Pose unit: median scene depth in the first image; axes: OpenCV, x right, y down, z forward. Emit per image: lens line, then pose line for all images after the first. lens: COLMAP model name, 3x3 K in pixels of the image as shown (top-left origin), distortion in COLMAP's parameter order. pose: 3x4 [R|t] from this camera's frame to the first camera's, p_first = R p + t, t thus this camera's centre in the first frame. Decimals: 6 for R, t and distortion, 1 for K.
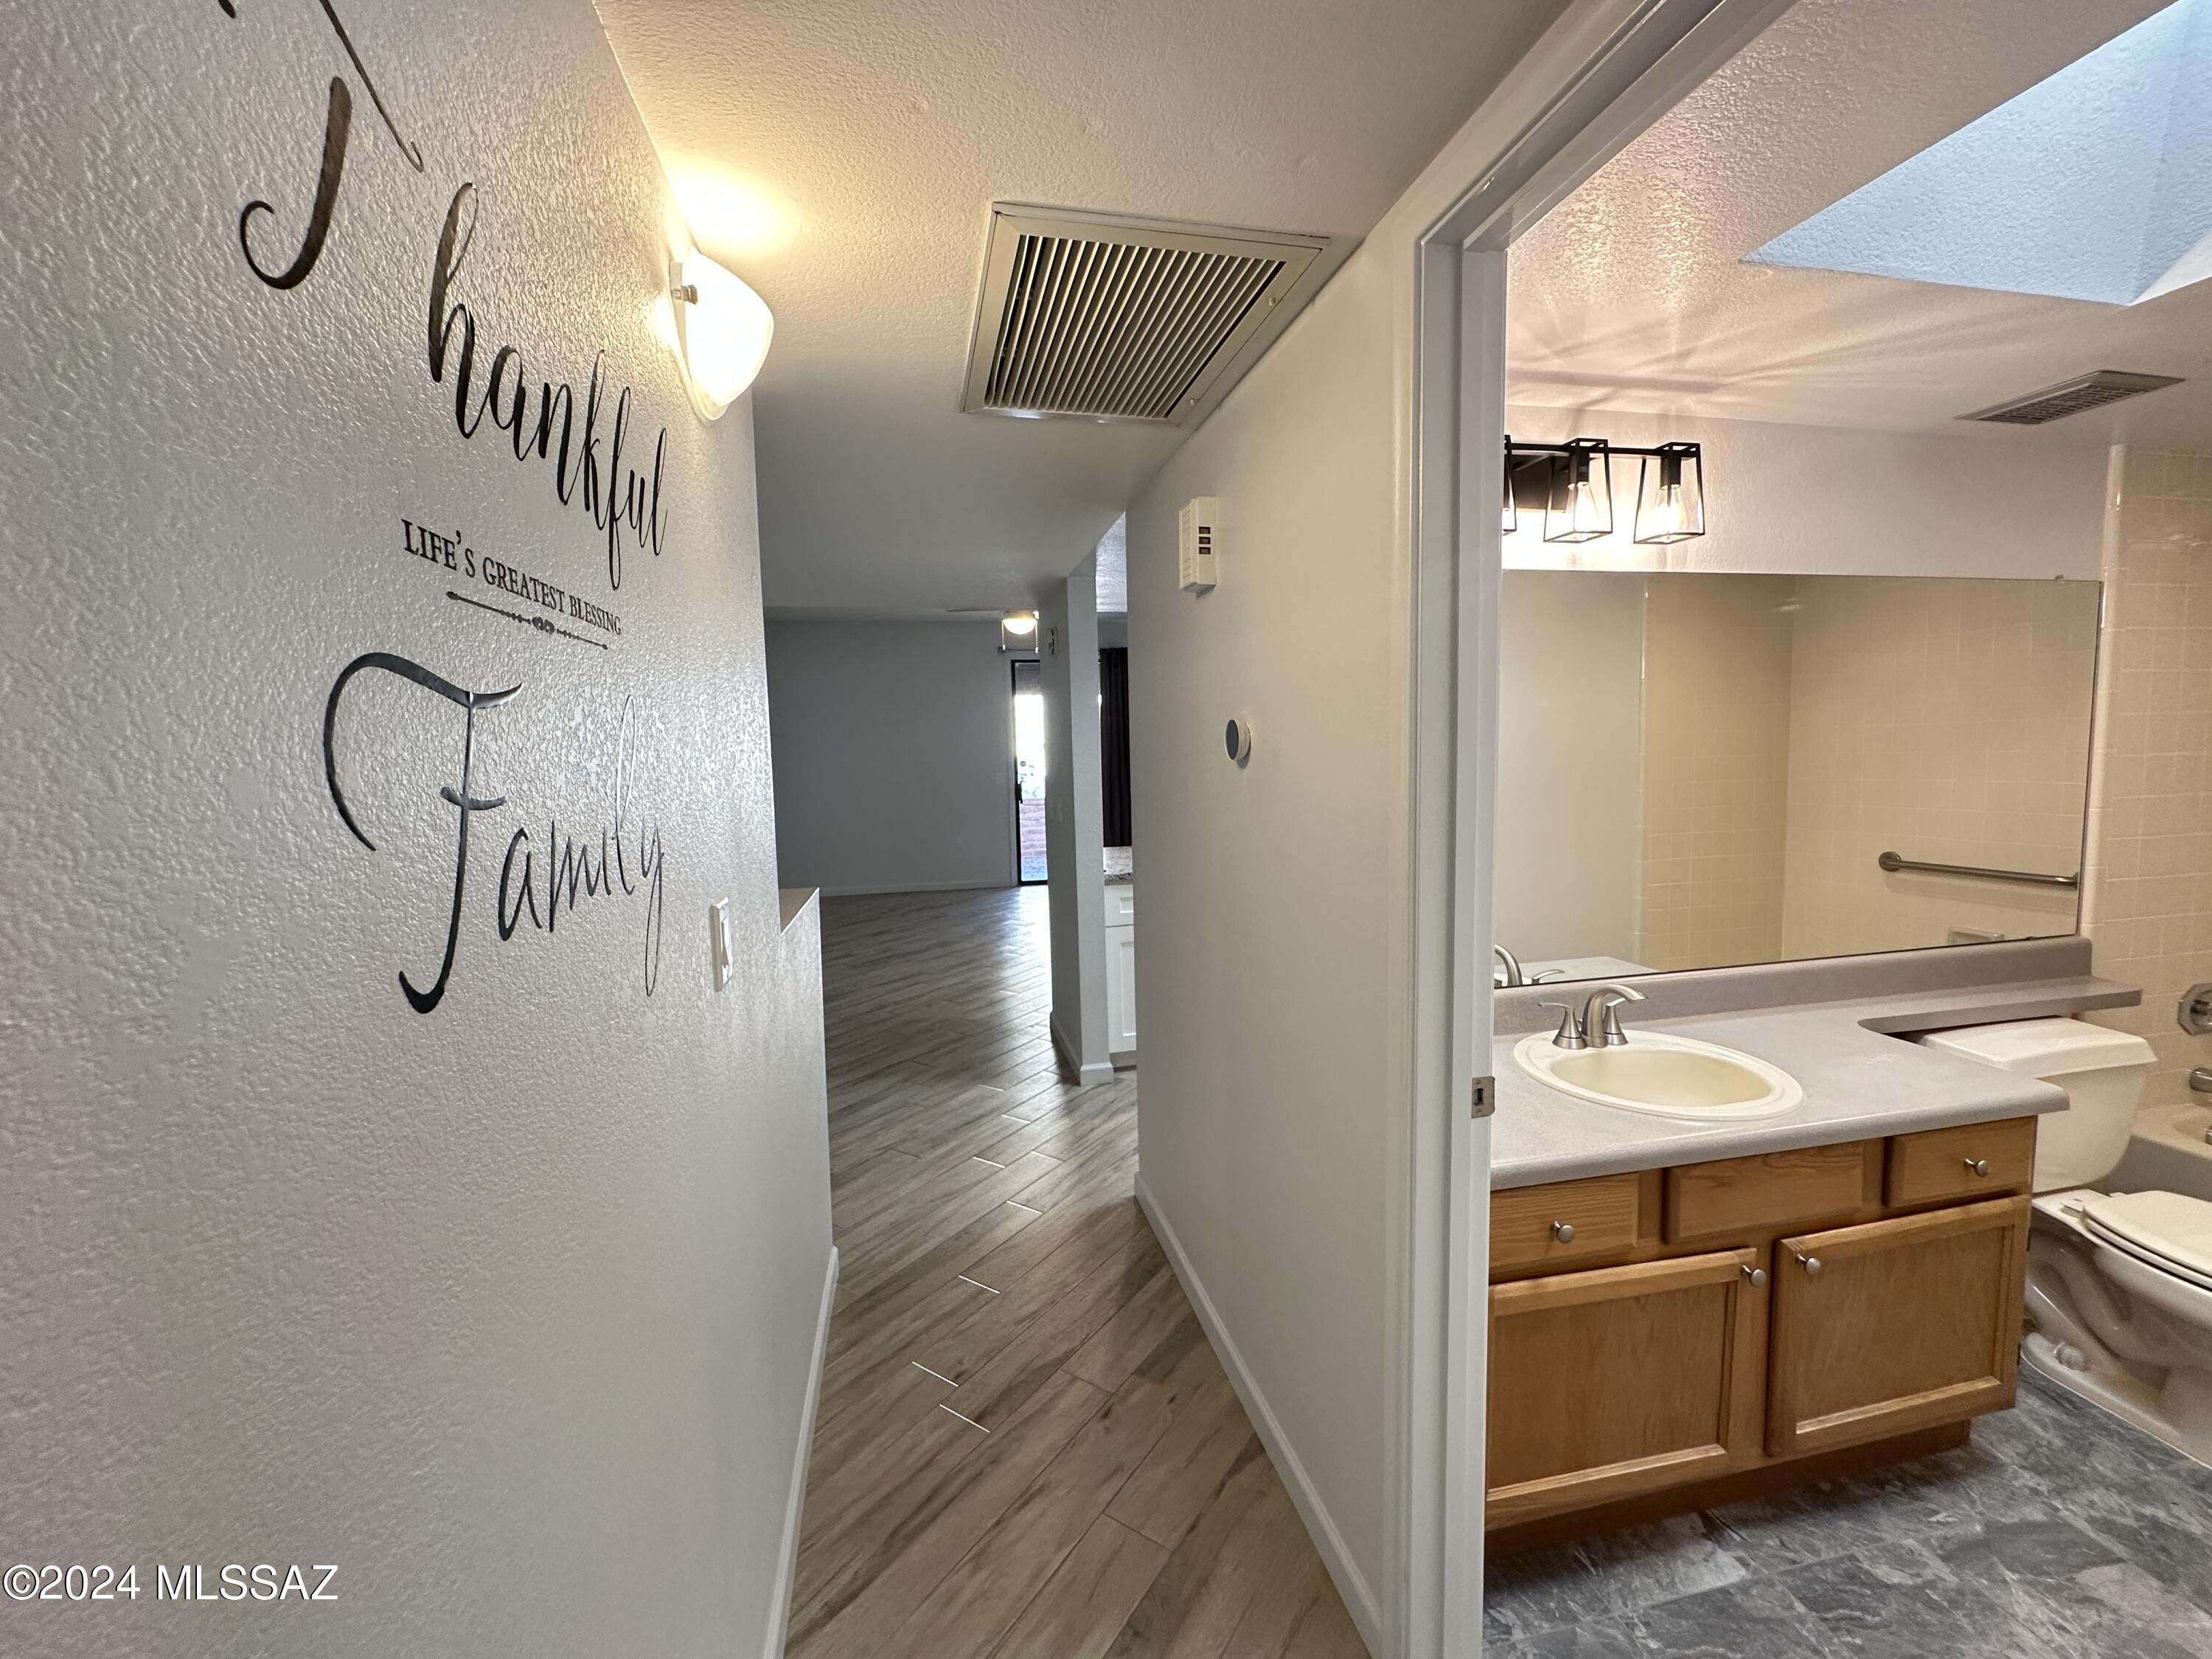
lens RADIAL K [[884.3, 0, 1104.8], [0, 884.3, 829.6], [0, 0, 1]] dist [-0.001961, 0.000703]
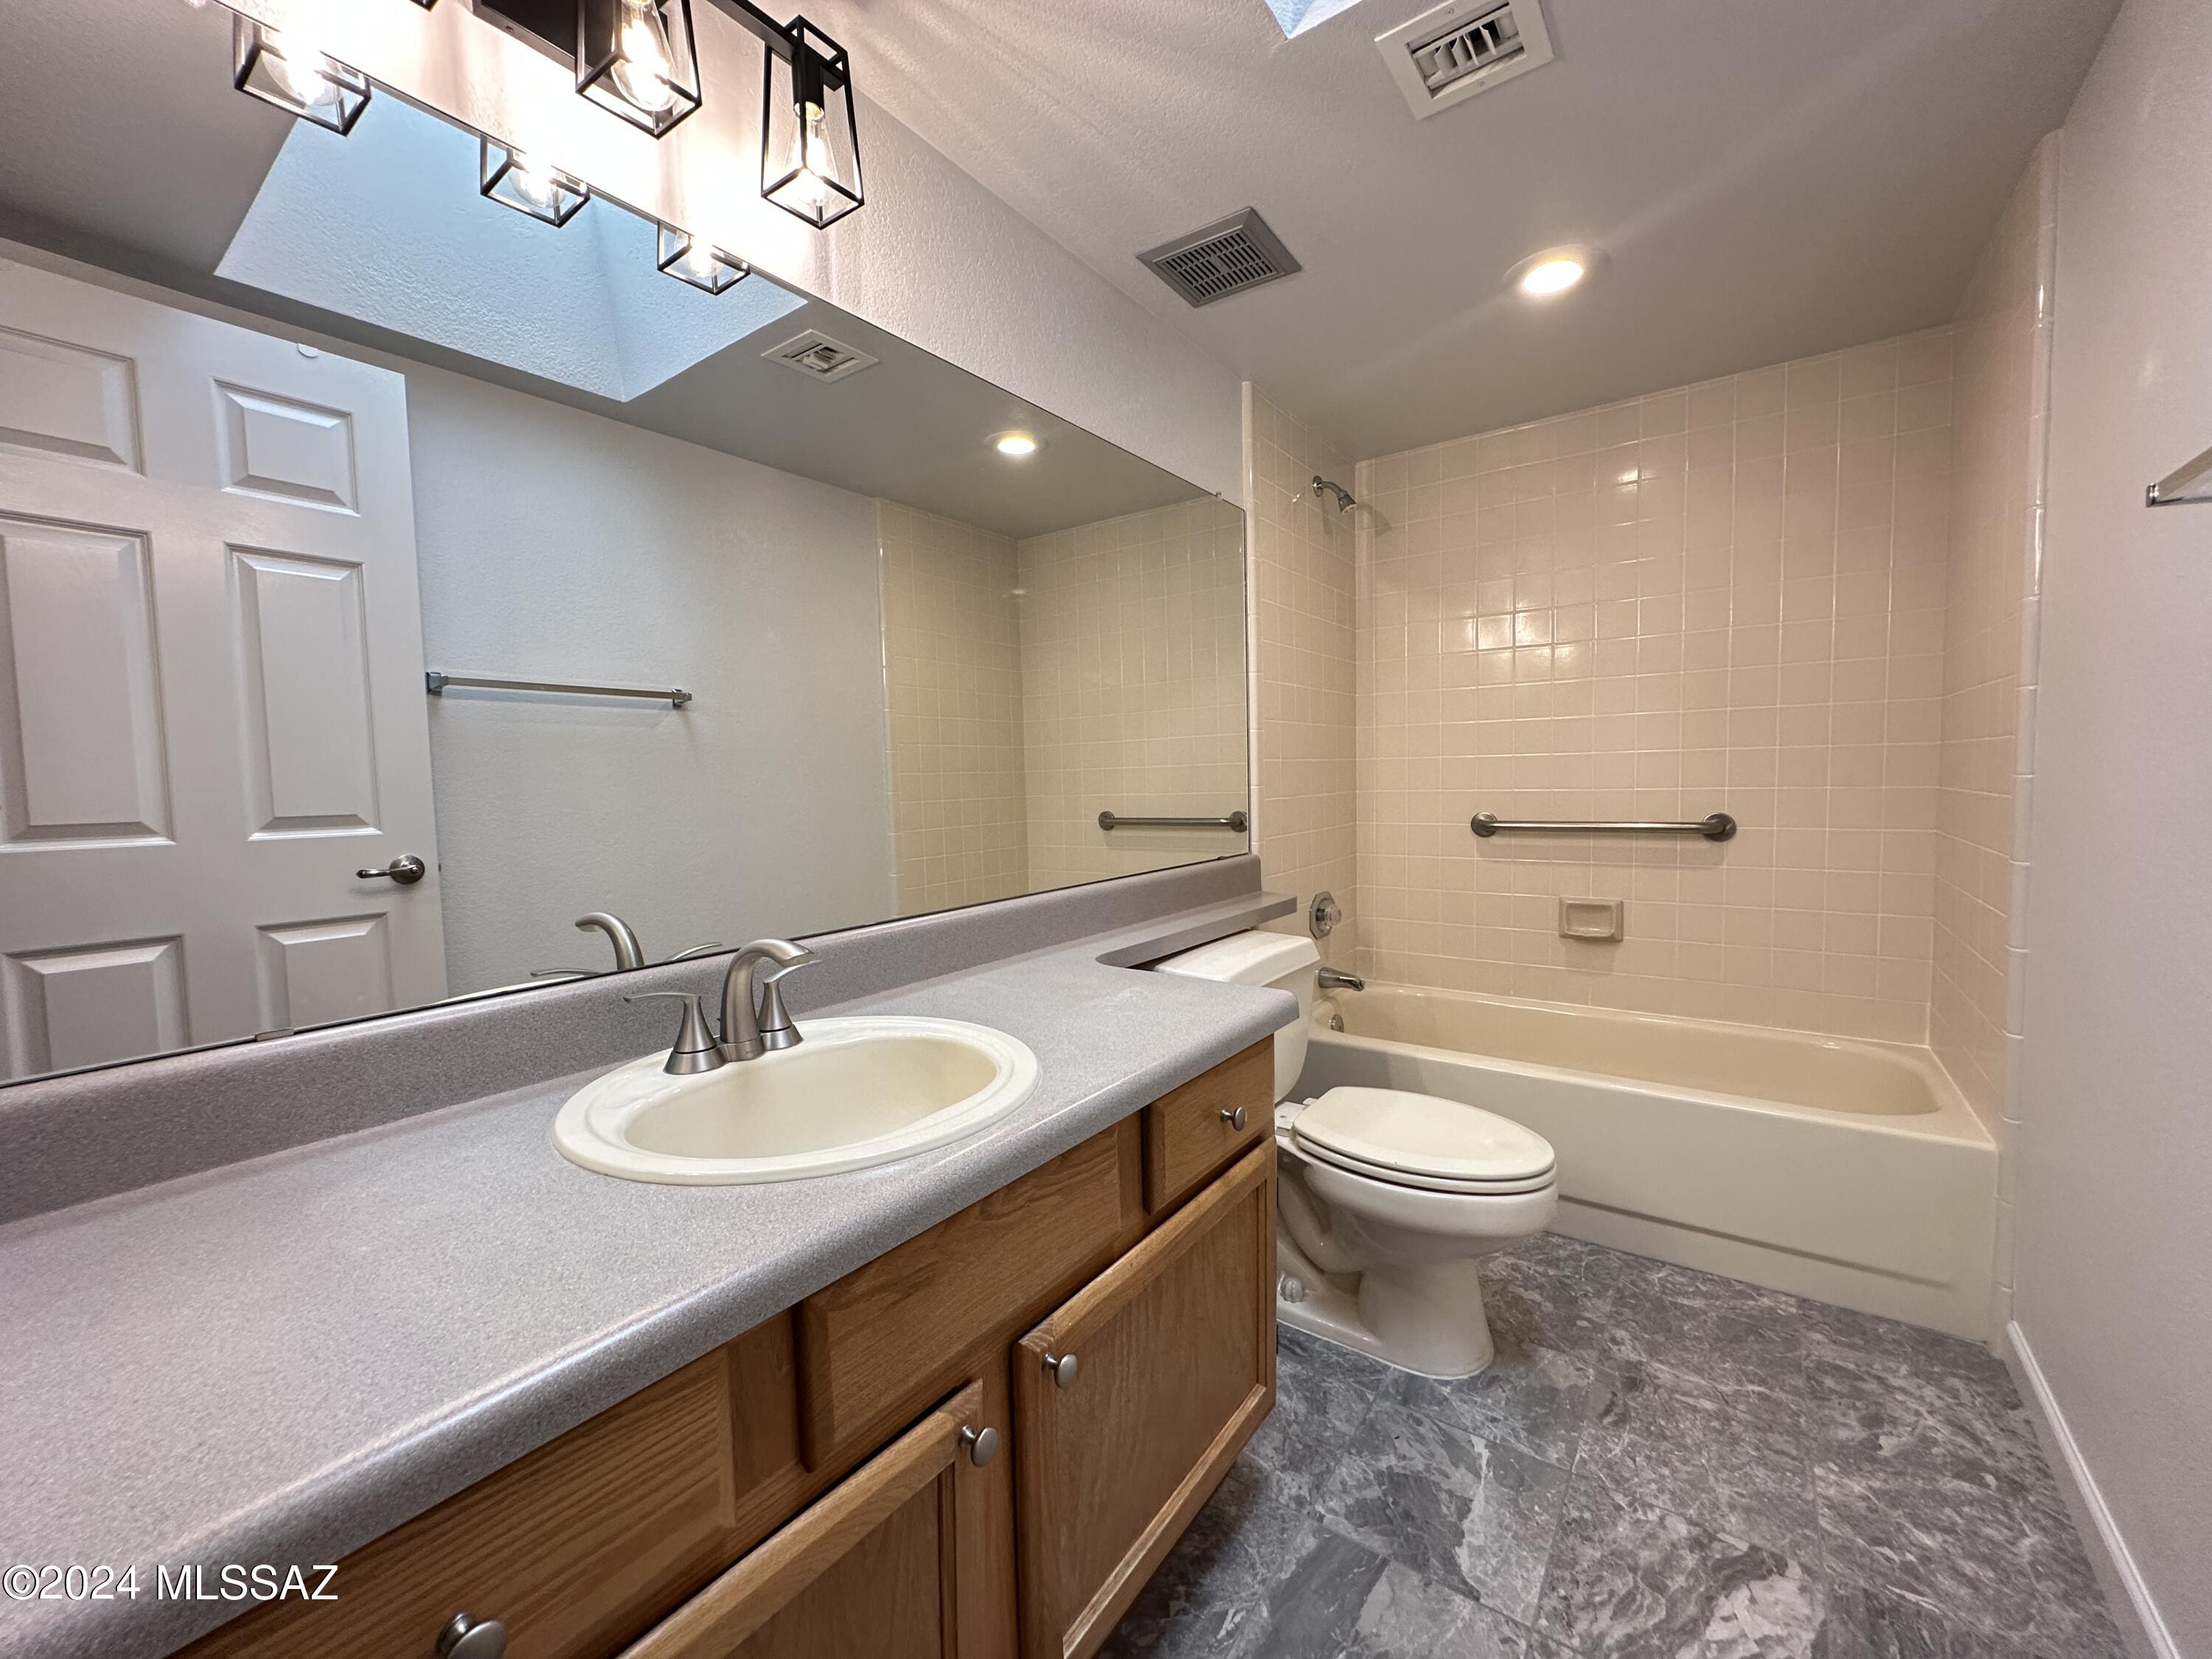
lens RADIAL K [[884.3, 0, 1104.8], [0, 884.3, 829.6], [0, 0, 1]] dist [-0.001961, 0.000703]
pose [[0.742605, -0.033995, 0.668867, 0.396572], [0.063807, 0.997759, -0.020131, 0.141456], [-0.666683, 0.057628, 0.743110, 0.475676]]
